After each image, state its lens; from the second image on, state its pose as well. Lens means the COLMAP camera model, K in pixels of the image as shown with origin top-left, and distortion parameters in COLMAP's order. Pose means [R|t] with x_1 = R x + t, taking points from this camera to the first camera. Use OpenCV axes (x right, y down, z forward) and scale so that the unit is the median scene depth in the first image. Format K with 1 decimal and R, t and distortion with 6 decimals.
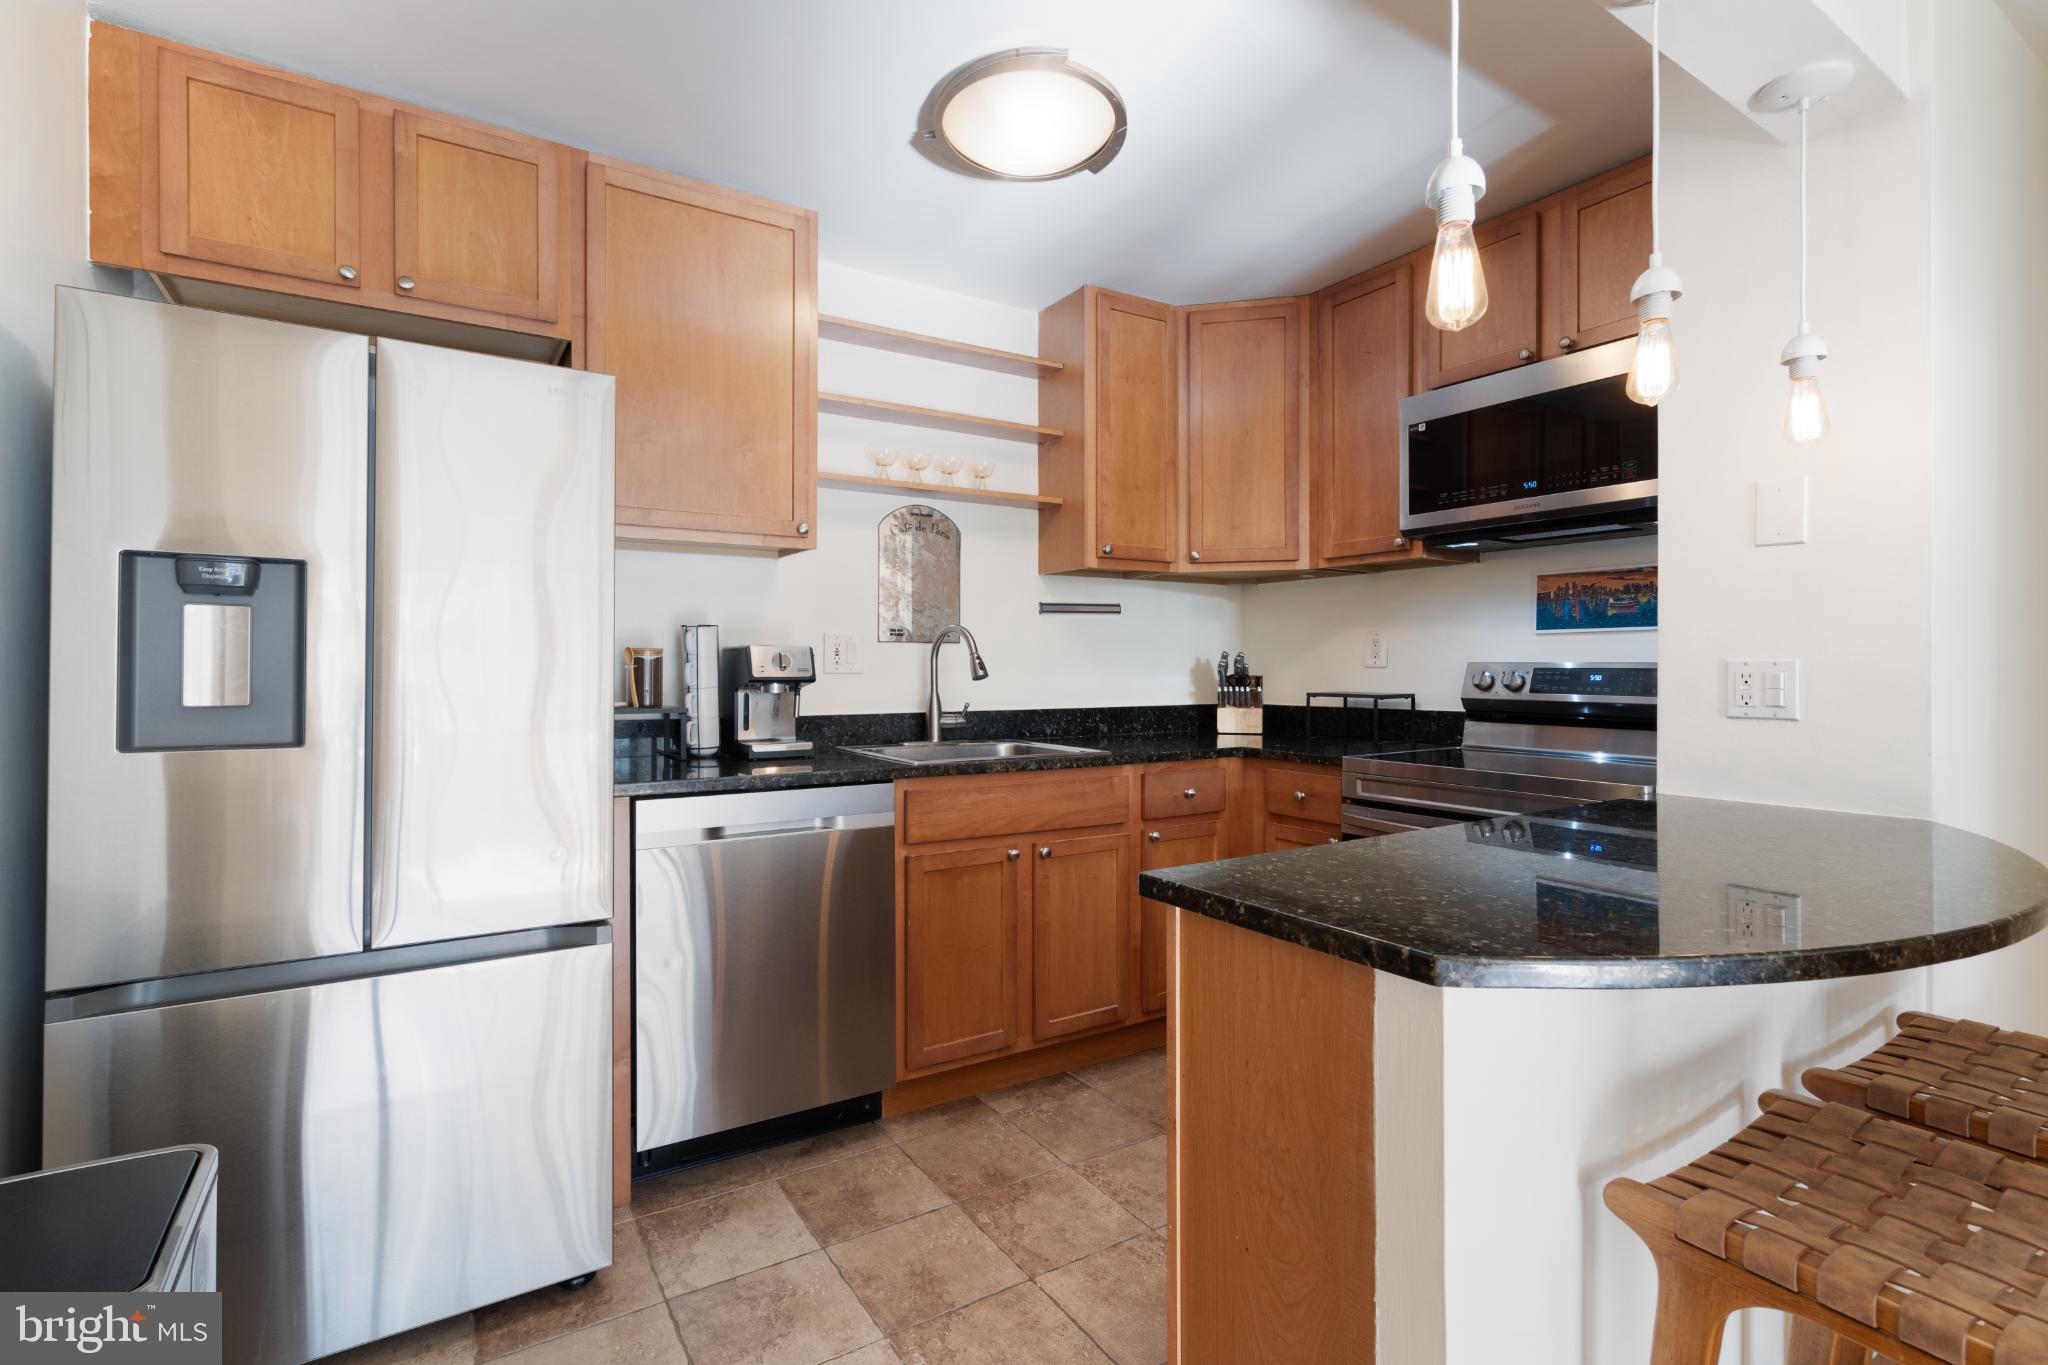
lens RADIAL K [[949.6, 0, 1028.3], [0, 949.6, 674.0], [0, 0, 1]] dist [-0.001042, 0.002569]
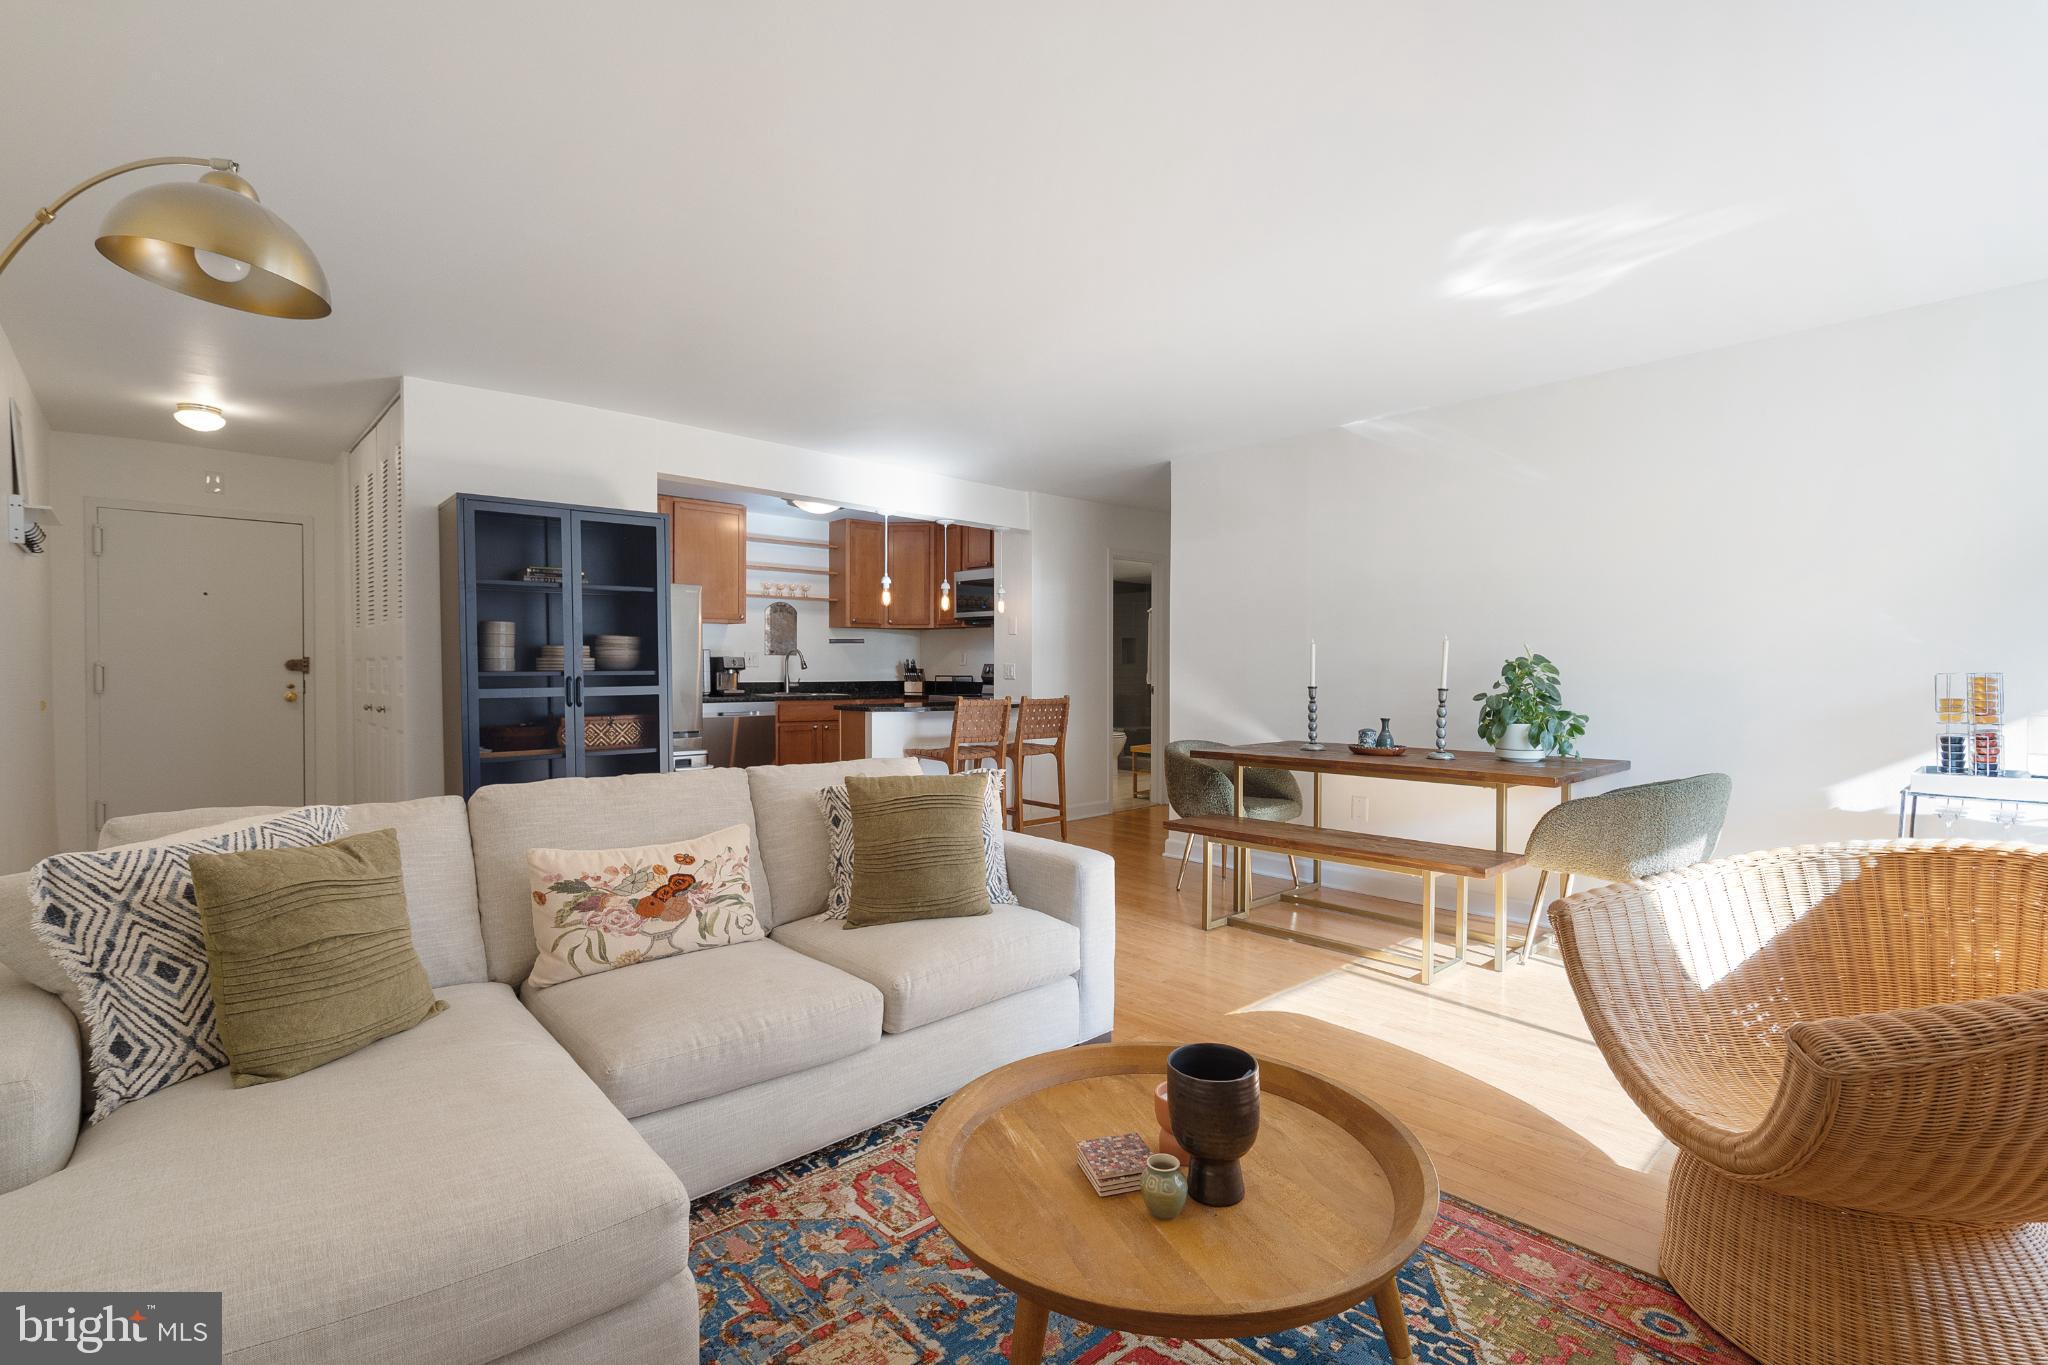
lens RADIAL K [[949.6, 0, 1016.4], [0, 949.6, 681.6], [0, 0, 1]] dist [-0.001042, 0.002569]
pose [[0.987247, 0.003493, 0.159160, 0.107029], [-0.004954, 0.999949, 0.008788, 0.013854], [-0.159121, -0.009465, 0.987214, -1.645717]]
